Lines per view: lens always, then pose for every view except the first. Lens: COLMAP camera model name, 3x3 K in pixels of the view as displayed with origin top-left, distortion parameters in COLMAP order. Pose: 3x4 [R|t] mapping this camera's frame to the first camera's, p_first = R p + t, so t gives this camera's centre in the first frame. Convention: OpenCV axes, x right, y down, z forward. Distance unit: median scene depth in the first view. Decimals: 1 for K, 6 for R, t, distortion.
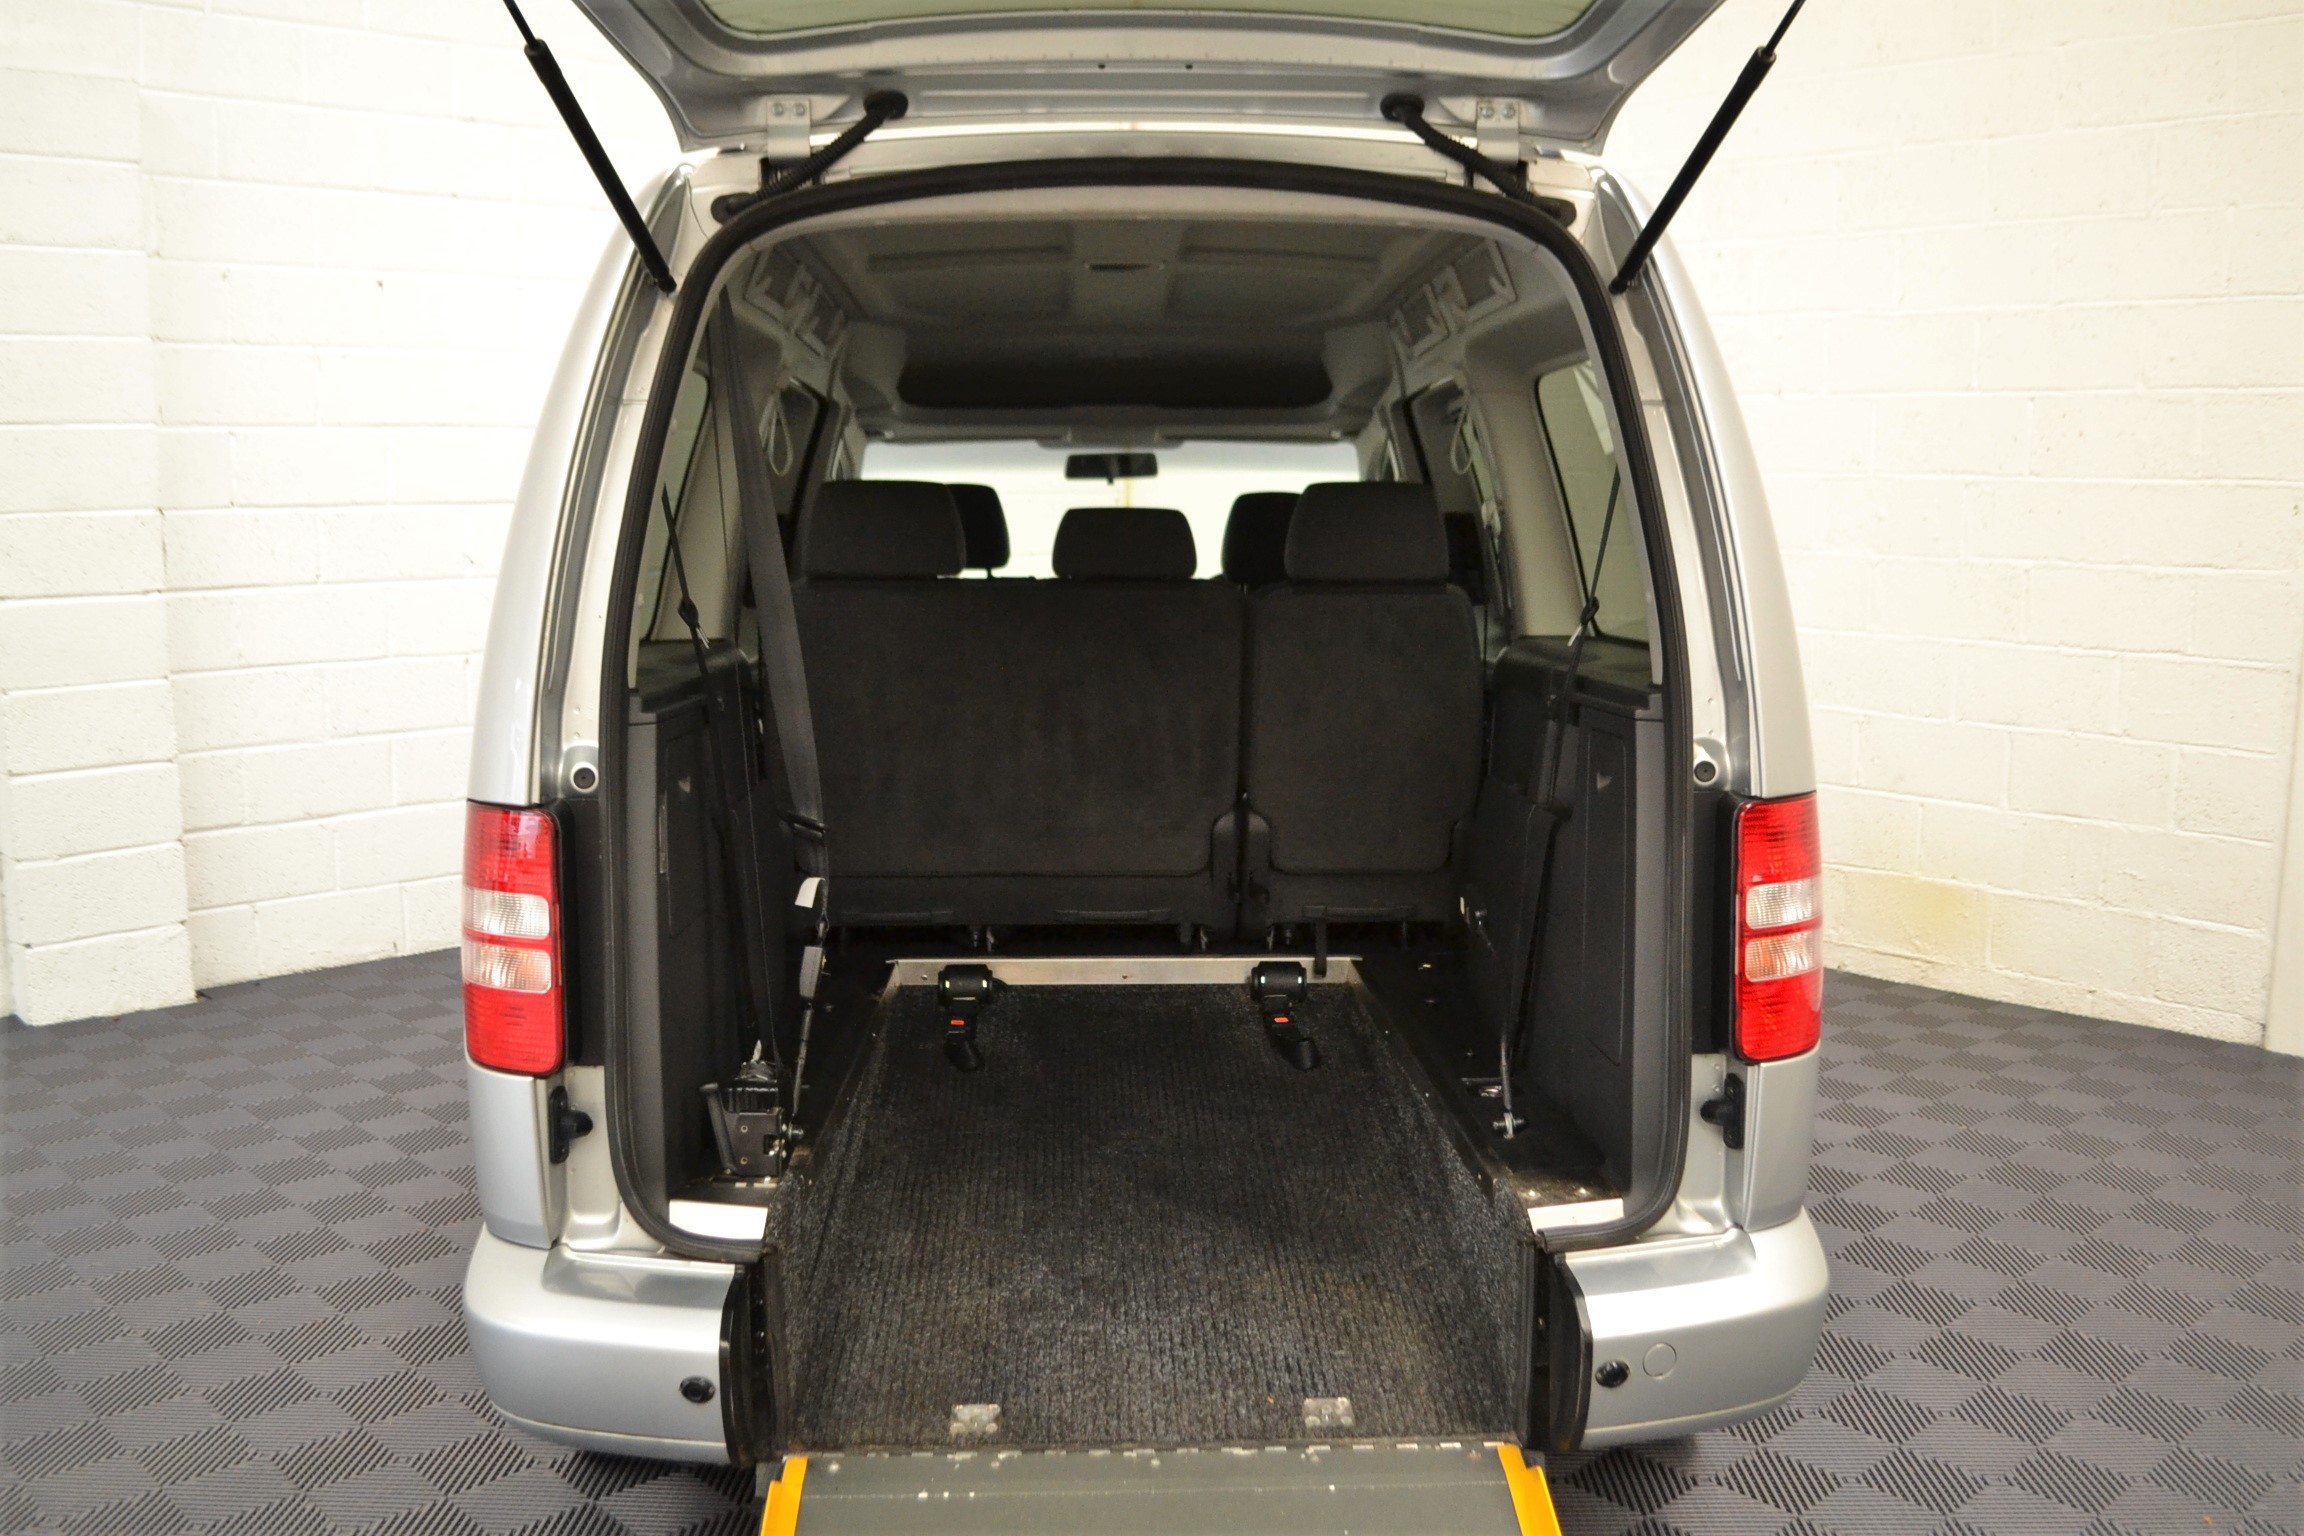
lens RADIAL K [[2116.4, 0, 1152.0], [0, 2116.4, 768.0], [0, 0, 1]] dist [-0.066013, 0.018696]
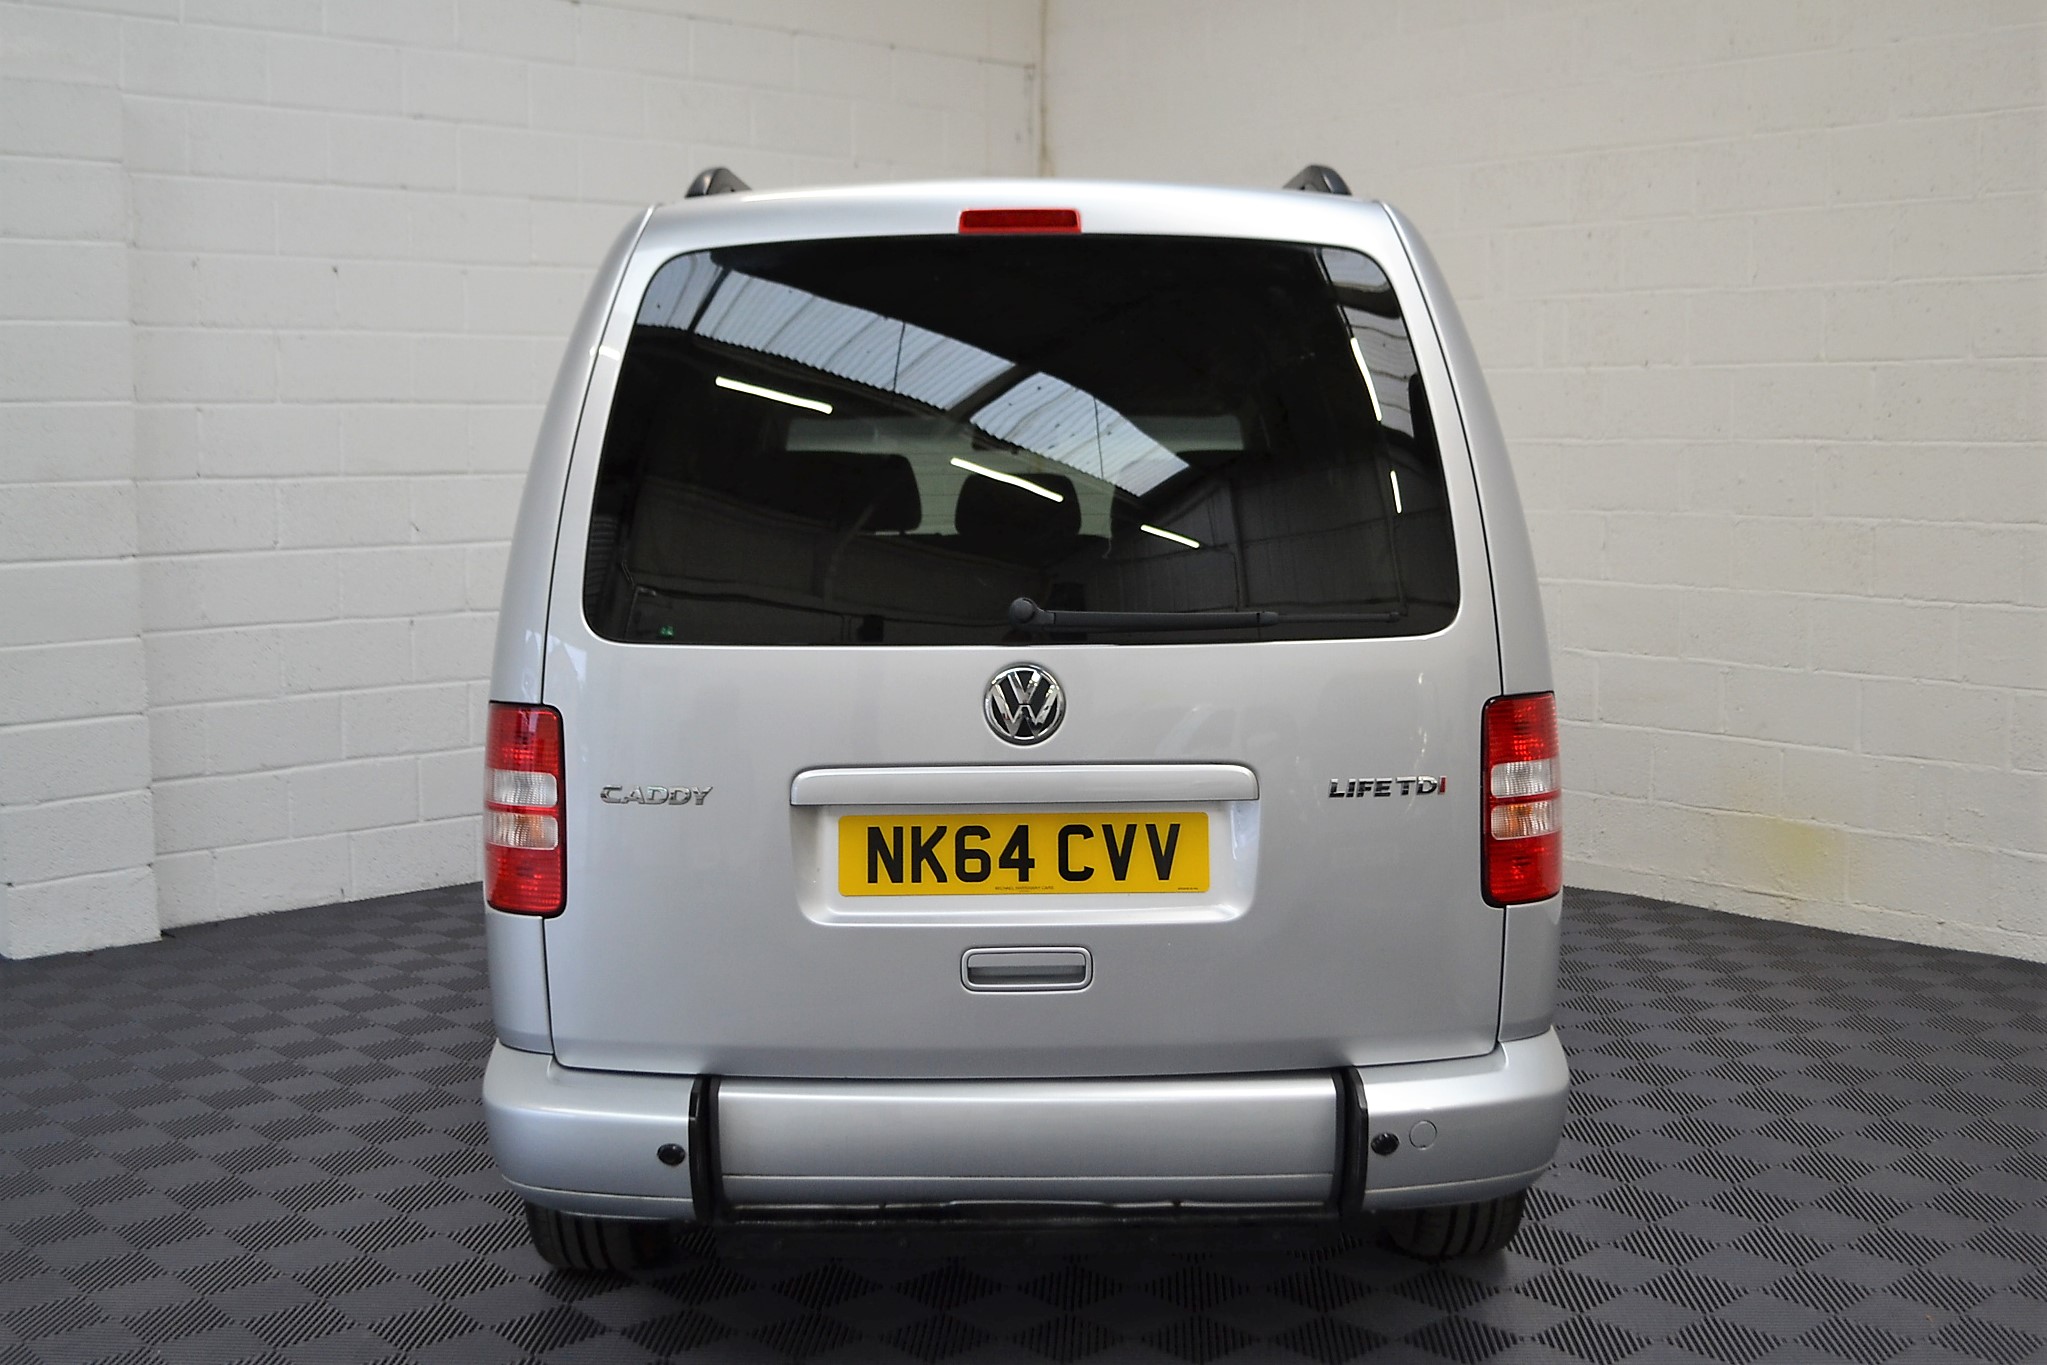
lens RADIAL K [[2308.1, 0, 1052.1], [0, 2308.1, 672.7], [0, 0, 1]] dist [-0.045321, 0.008483]
pose [[0.999873, -0.003903, -0.015469, 0.017156], [0.003294, 0.999227, -0.039181, 0.024526], [0.015610, 0.039126, 0.999112, -0.179185]]
